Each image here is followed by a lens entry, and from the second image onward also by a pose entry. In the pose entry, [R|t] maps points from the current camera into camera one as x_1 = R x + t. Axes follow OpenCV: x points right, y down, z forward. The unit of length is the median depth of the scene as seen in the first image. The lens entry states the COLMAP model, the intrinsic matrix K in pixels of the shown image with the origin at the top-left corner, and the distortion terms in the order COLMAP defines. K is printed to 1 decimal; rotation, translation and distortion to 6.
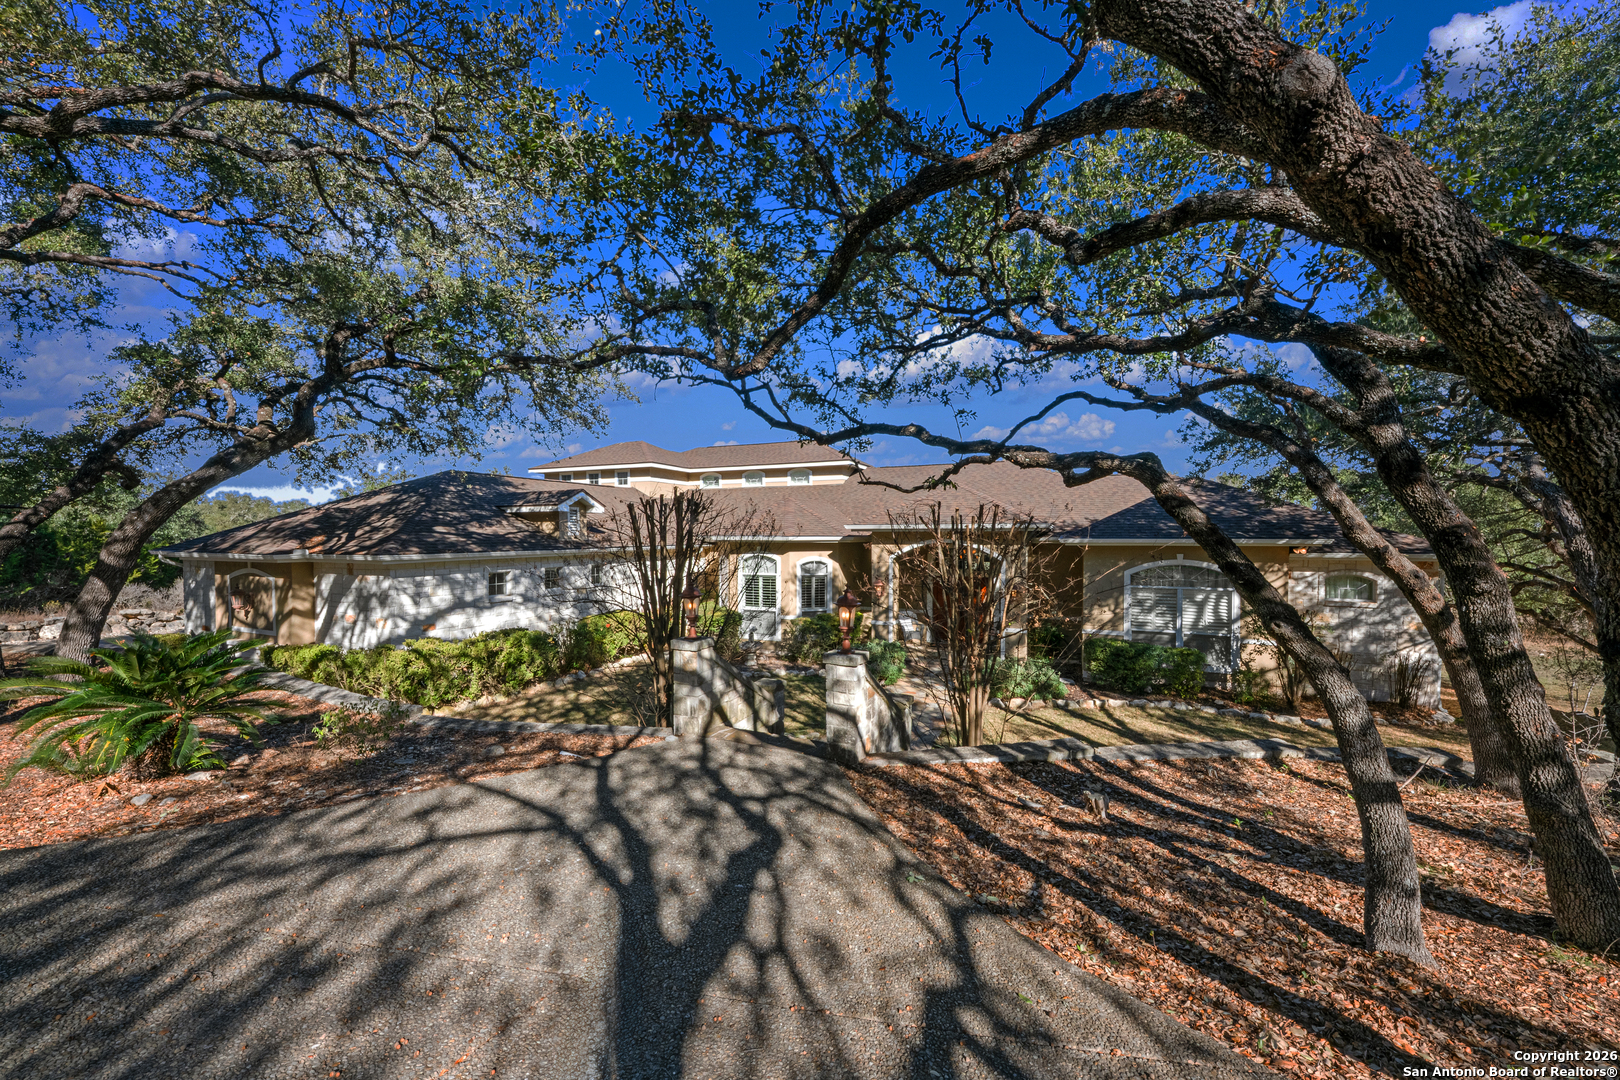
lens RADIAL K [[616.3, 0, 810.0], [0, 616.3, 540.0], [0, 0, 1]] dist [0.008939, -0.000285]
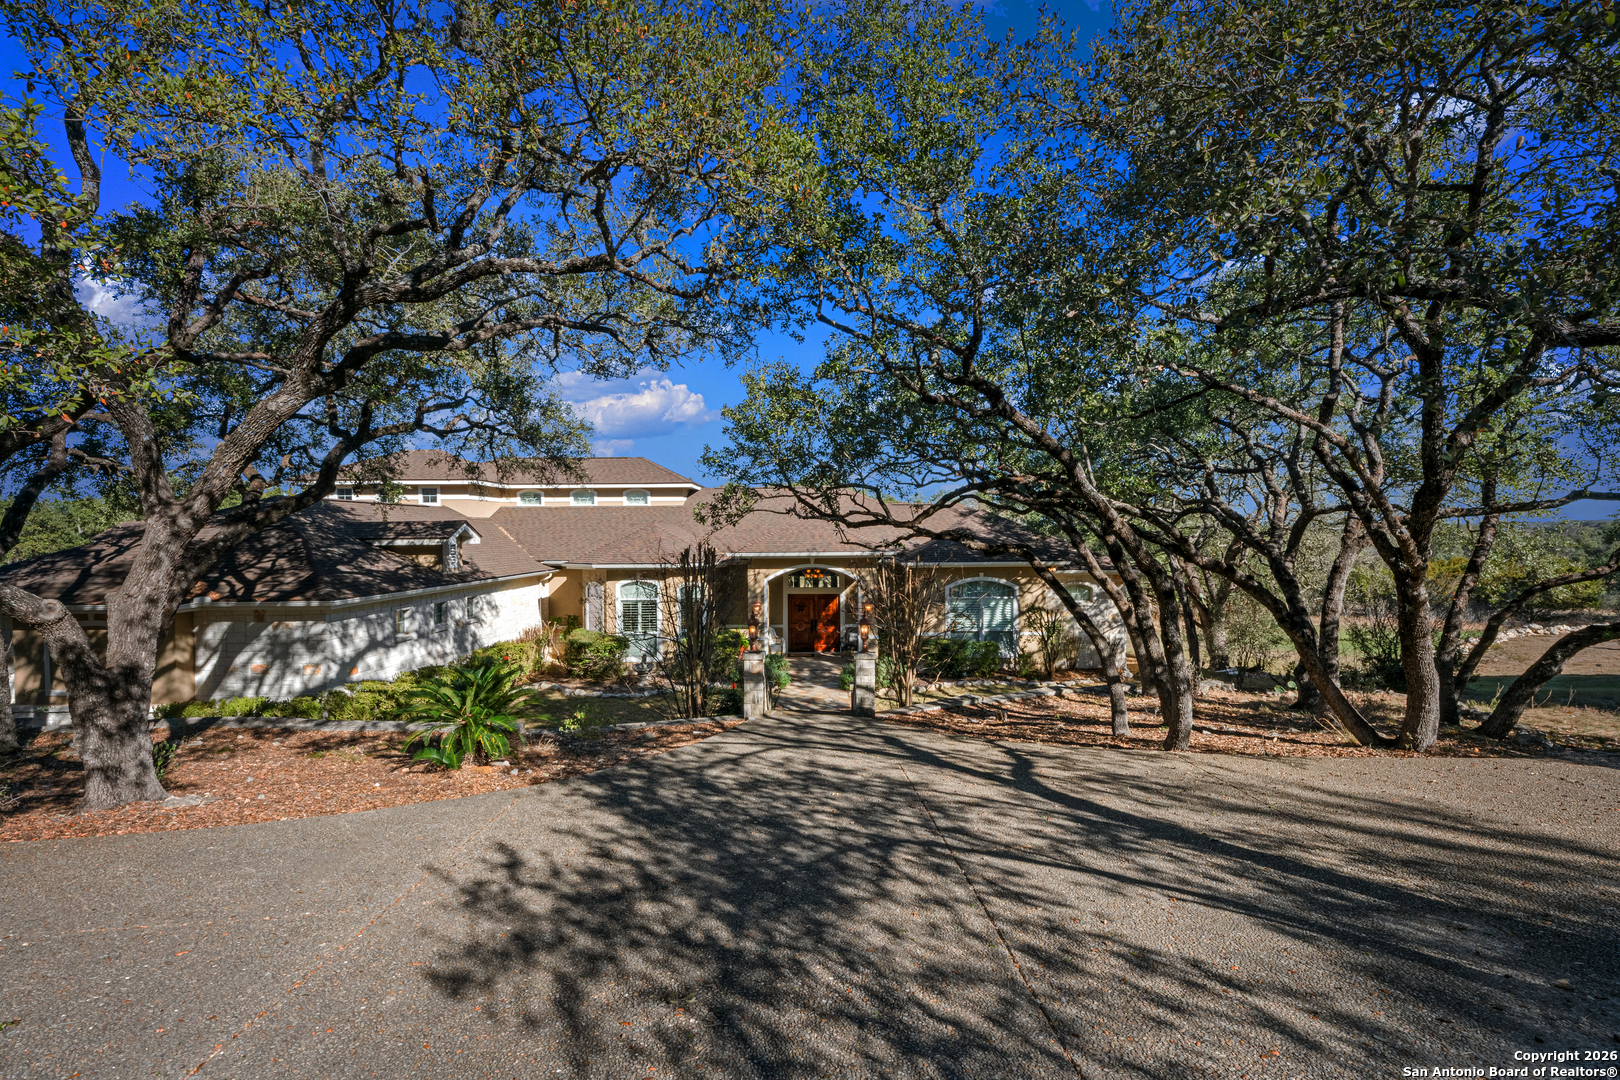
lens RADIAL K [[732.9, 0, 810.0], [0, 732.9, 540.0], [0, 0, 1]] dist [0.026374, 0.000032]
pose [[0.923513, -0.011120, 0.383407, -0.369276], [0.011182, 0.999935, 0.002069, -0.056686], [-0.383405, 0.002376, 0.923577, -0.352110]]
